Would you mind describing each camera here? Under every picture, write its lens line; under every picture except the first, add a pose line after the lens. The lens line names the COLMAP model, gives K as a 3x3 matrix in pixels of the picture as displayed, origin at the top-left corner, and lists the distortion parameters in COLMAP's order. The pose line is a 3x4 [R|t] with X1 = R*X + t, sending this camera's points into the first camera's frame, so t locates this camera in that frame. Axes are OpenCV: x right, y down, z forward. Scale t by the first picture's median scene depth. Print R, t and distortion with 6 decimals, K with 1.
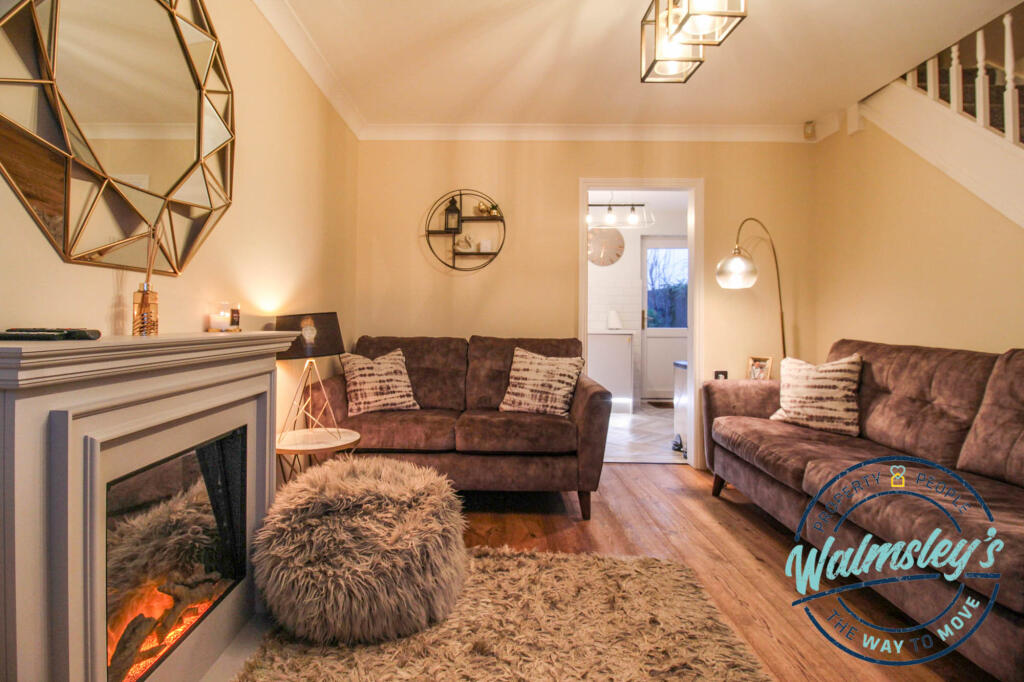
lens RADIAL K [[516.5, 0, 484.0], [0, 516.5, 294.1], [0, 0, 1]] dist [-0.000463, -0.014725]
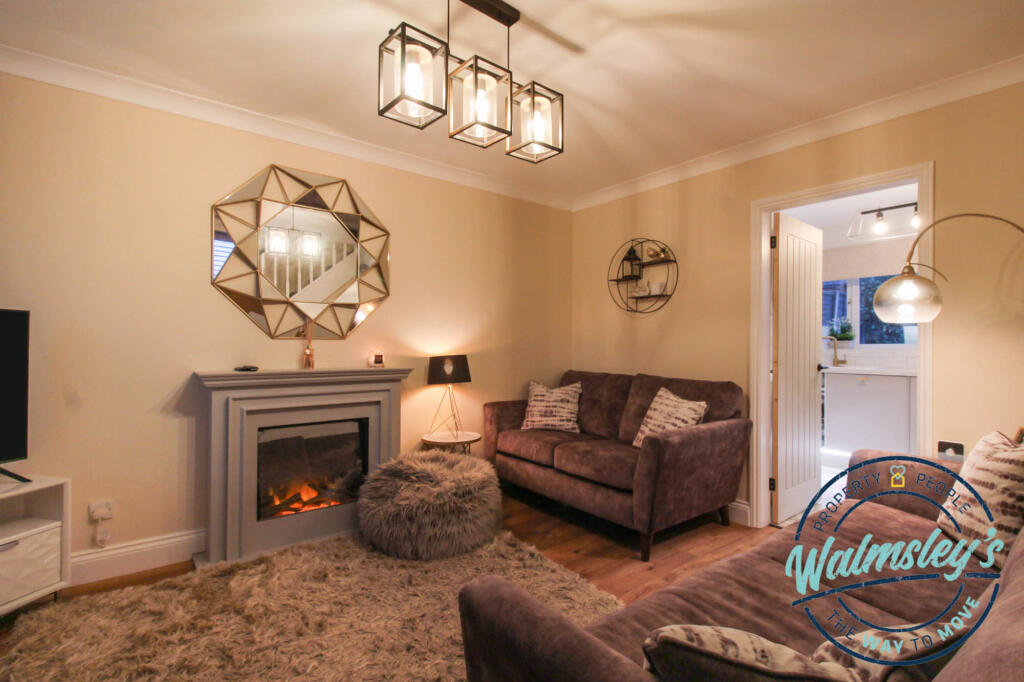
lens RADIAL K [[489.1, 0, 517.4], [0, 489.1, 333.4], [0, 0, 1]] dist [0.002042, -0.010991]
pose [[0.626933, -0.018021, -0.778864, 0.672137], [0.036329, 0.999321, 0.006121, -0.022089], [0.778225, -0.032133, 0.627162, 0.174542]]
